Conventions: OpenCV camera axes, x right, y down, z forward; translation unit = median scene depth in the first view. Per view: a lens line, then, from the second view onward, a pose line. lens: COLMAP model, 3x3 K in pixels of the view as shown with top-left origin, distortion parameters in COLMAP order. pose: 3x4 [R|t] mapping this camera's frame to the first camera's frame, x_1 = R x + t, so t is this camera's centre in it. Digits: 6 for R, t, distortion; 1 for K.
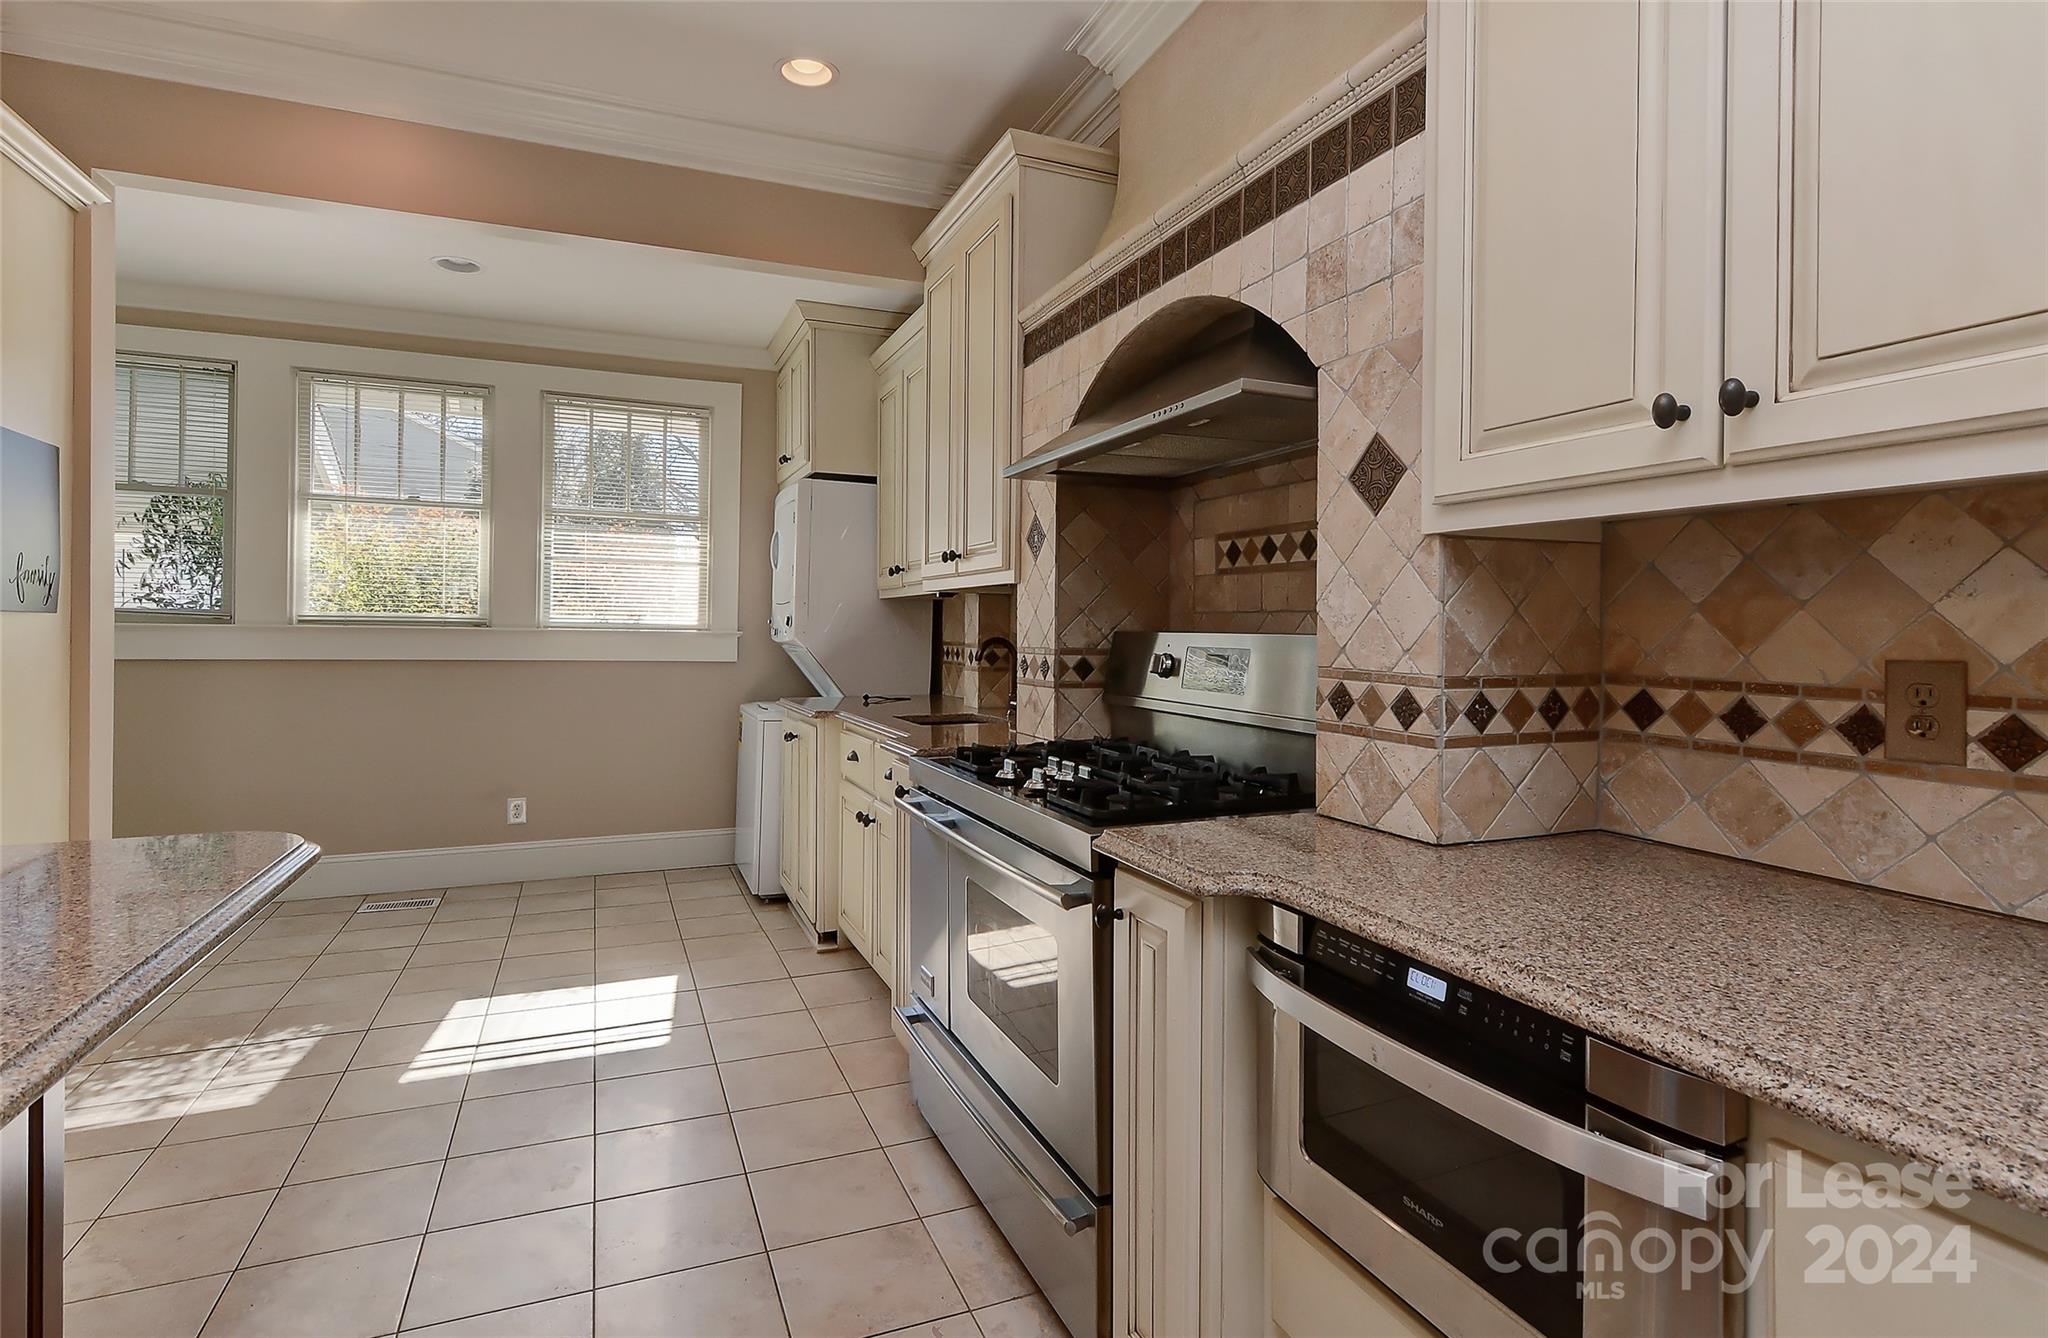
lens RADIAL K [[1042.0, 0, 1031.0], [0, 1042.0, 630.8], [0, 0, 1]] dist [-0.003129, -0.001199]
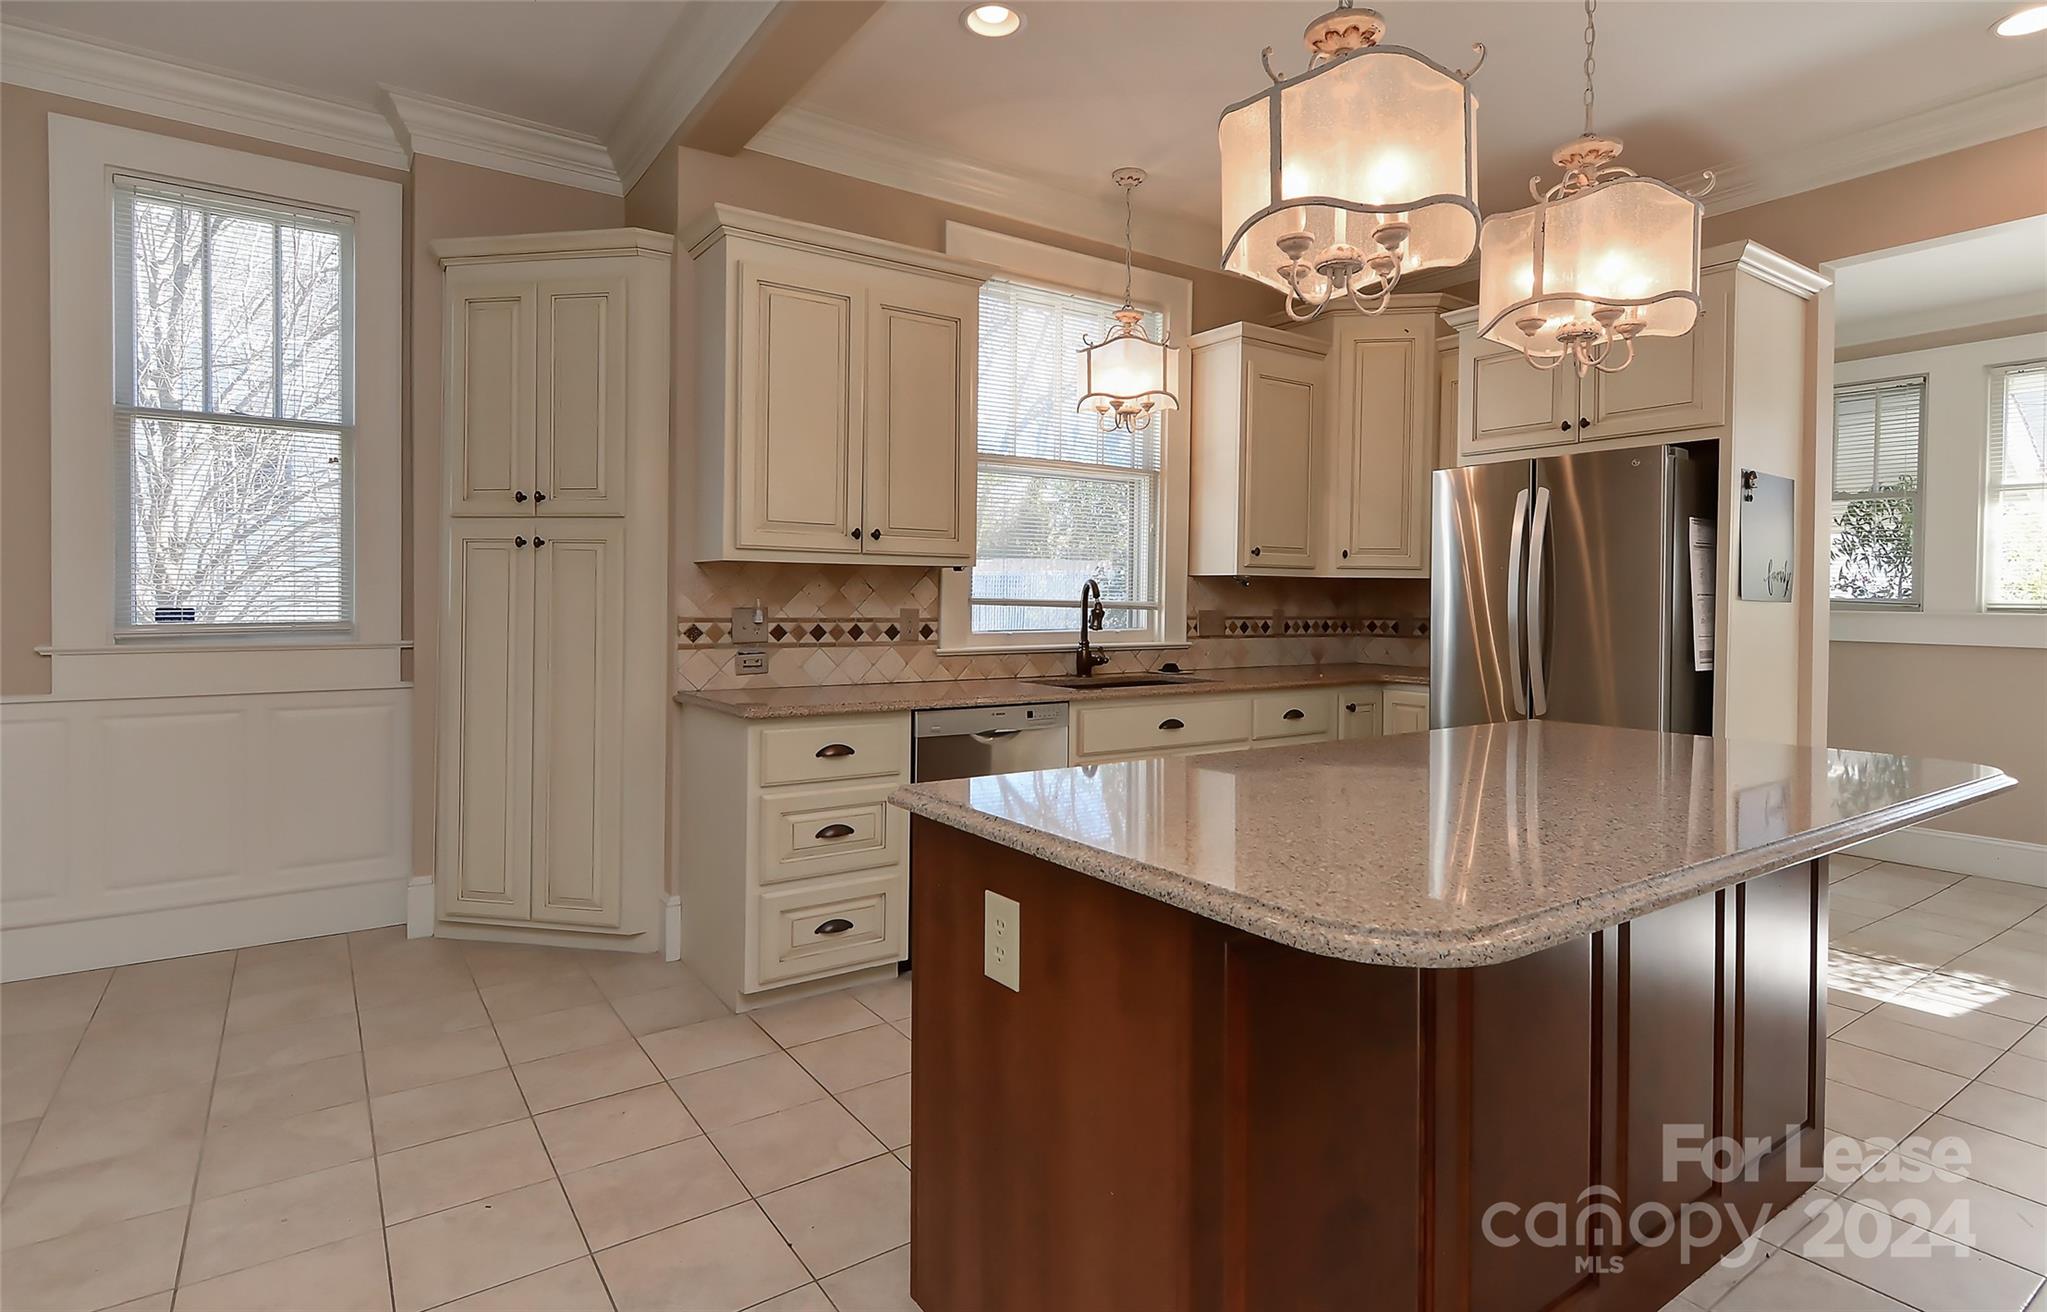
lens RADIAL K [[1031.3, 0, 1059.1], [0, 1031.3, 609.7], [0, 0, 1]] dist [0.000987, 0.001139]
pose [[0.226071, 0.001321, -0.974110, 0.092565], [-0.010085, 0.999949, -0.000984, 0.001673], [0.974059, 0.010047, 0.226073, -0.139797]]
